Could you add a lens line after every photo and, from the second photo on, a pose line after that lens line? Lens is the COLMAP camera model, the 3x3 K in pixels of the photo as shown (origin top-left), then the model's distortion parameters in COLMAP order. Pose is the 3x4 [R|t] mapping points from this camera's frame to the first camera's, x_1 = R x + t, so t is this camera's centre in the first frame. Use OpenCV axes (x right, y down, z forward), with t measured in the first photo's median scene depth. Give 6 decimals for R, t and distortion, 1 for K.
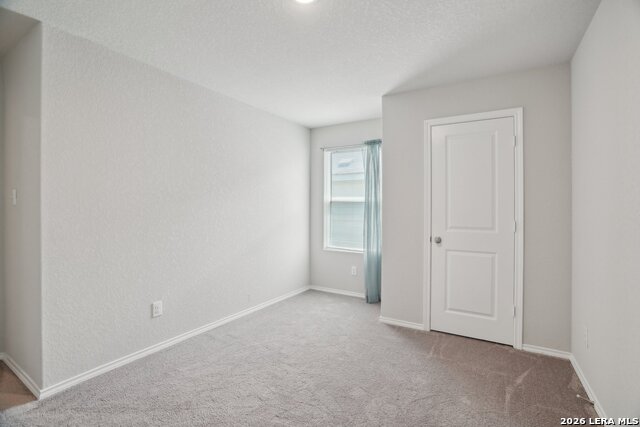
lens RADIAL K [[289.7, 0, 319.9], [0, 289.7, 210.3], [0, 0, 1]] dist [-0.053920, 0.042908]
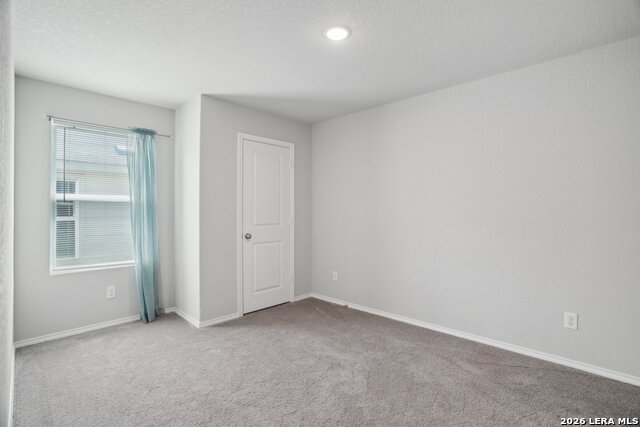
lens RADIAL K [[289.7, 0, 319.9], [0, 289.7, 210.3], [0, 0, 1]] dist [-0.053920, 0.042908]
pose [[0.279283, -0.005521, 0.960193, -0.644972], [0.010358, 0.999943, 0.002737, -0.003761], [-0.960153, 0.009181, 0.279324, 0.375342]]
